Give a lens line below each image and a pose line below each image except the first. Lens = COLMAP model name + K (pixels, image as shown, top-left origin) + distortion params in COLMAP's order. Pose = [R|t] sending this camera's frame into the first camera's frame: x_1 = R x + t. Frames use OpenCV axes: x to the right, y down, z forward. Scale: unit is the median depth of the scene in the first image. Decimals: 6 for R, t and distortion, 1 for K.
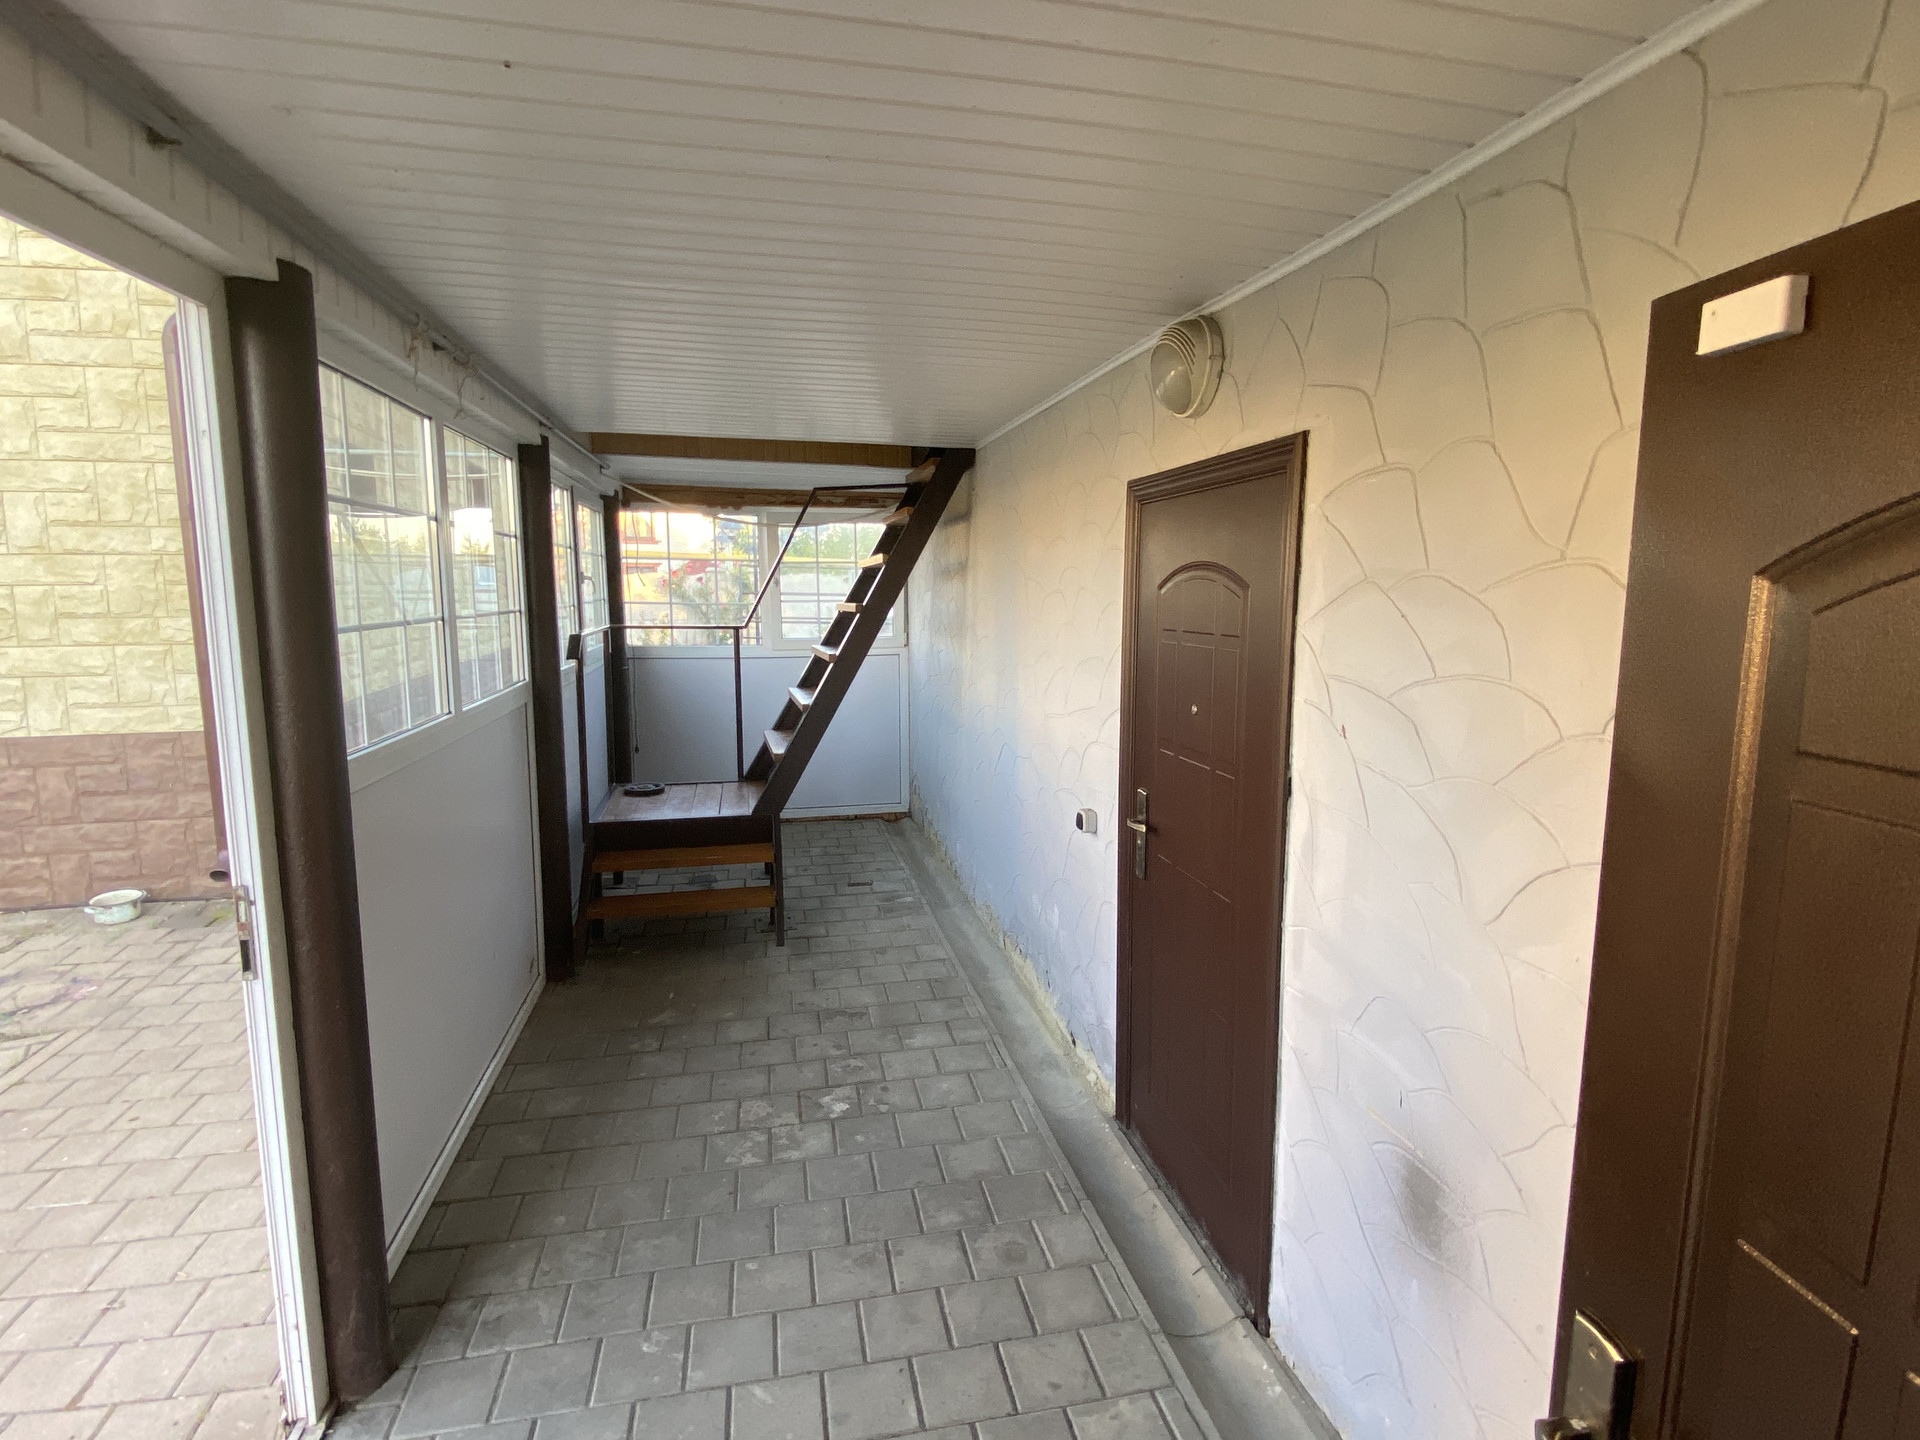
lens RADIAL K [[950.5, 0, 961.6], [0, 950.5, 715.8], [0, 0, 1]] dist [0.001135, -0.007310]
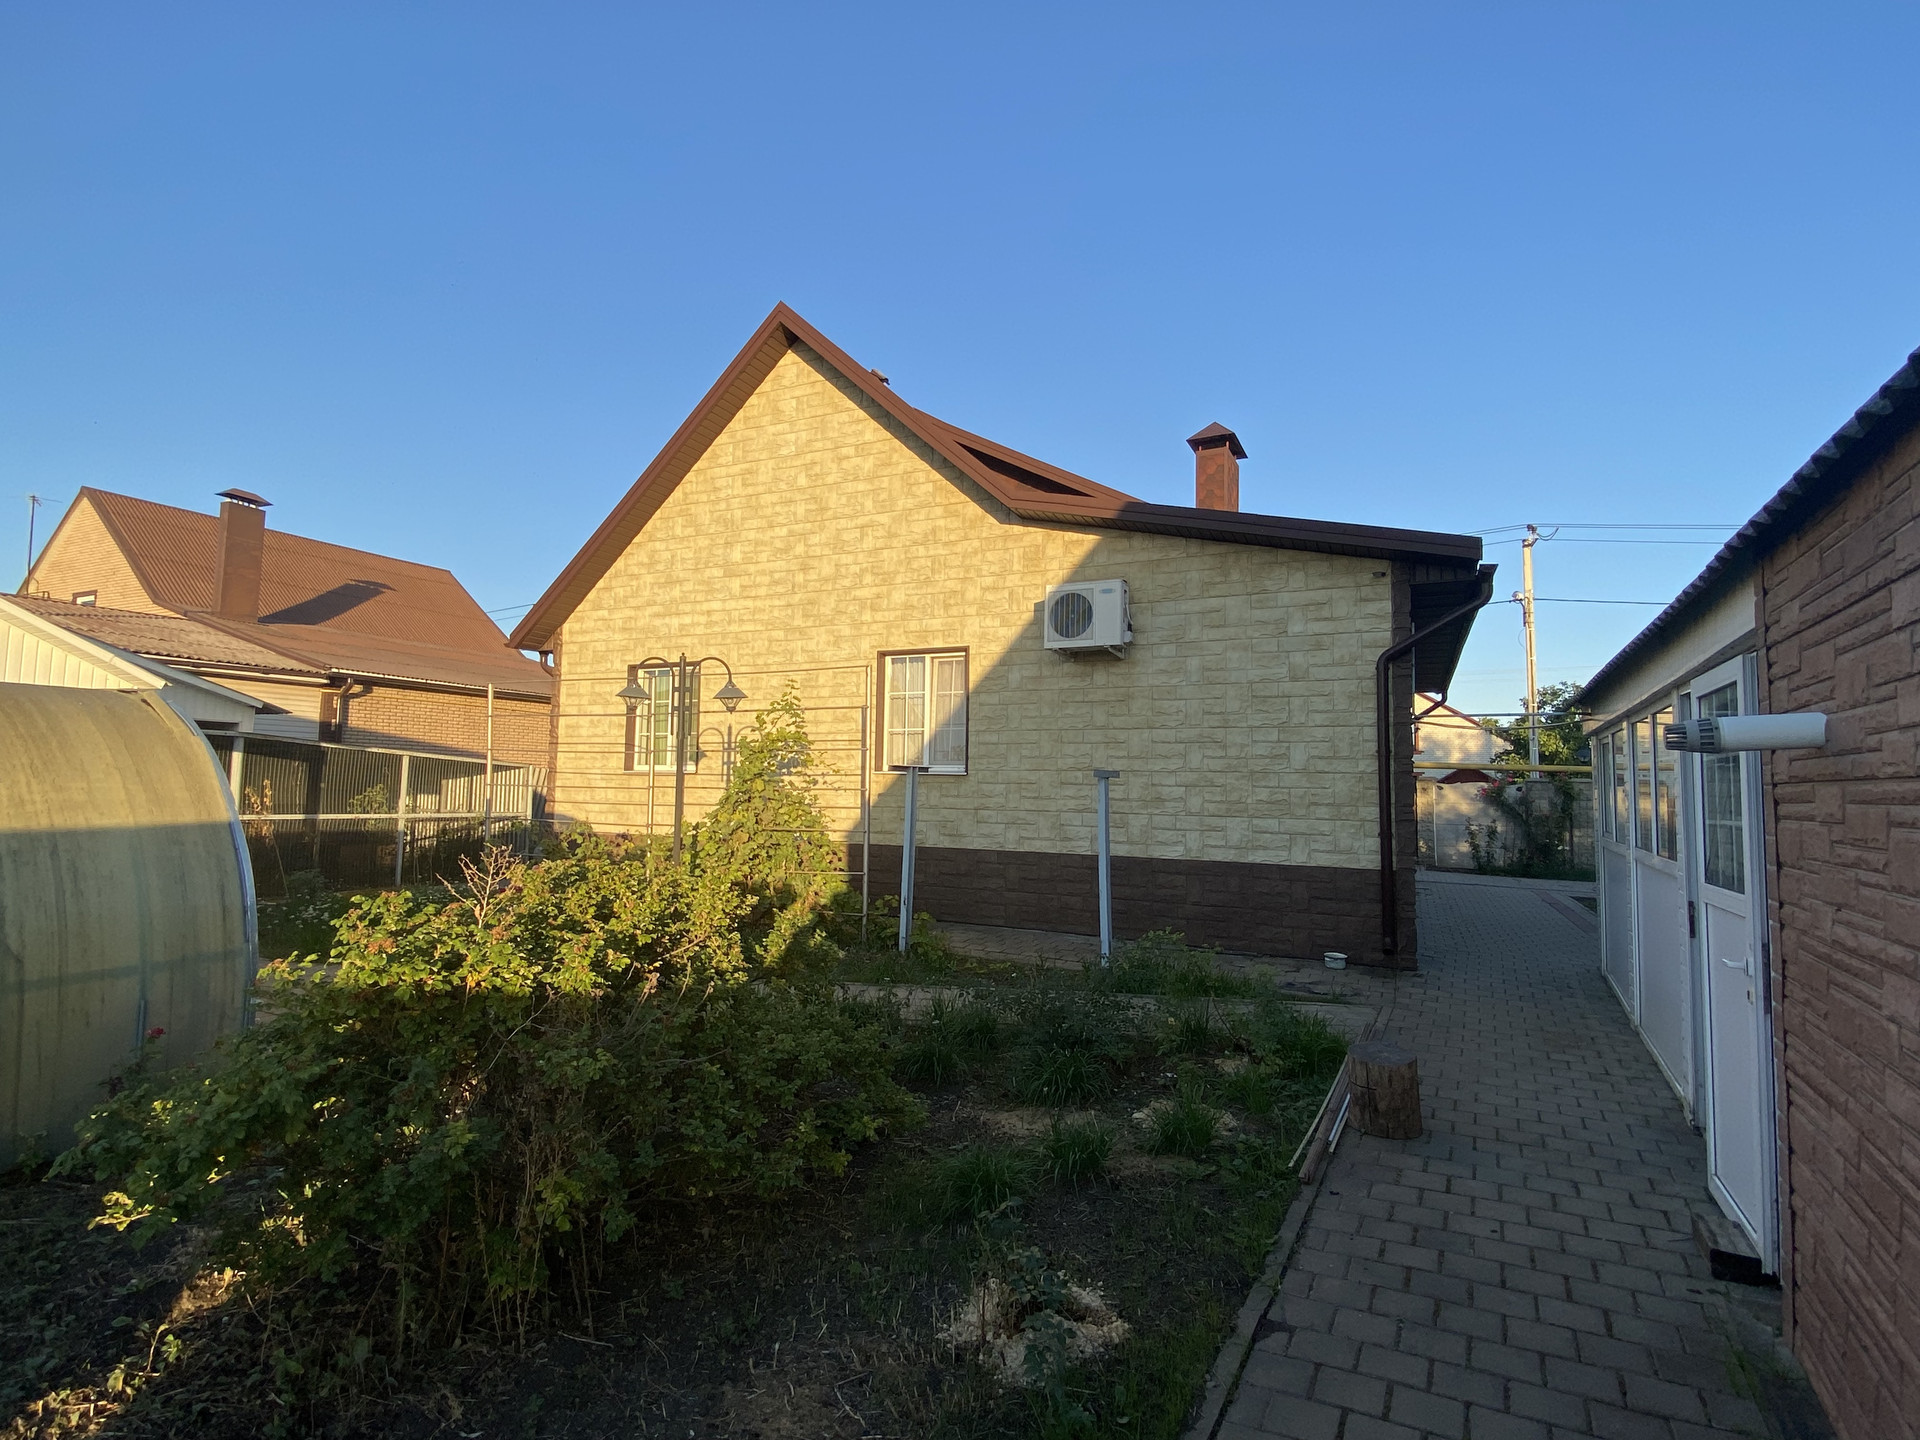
lens RADIAL K [[950.5, 0, 893.8], [0, 950.5, 709.1], [0, 0, 1]] dist [0.001135, -0.007310]
pose [[0.753624, -0.037351, -0.656244, -0.302956], [-0.108363, 0.977663, -0.180088, 0.149822], [0.648312, 0.206831, 0.732743, -1.040926]]
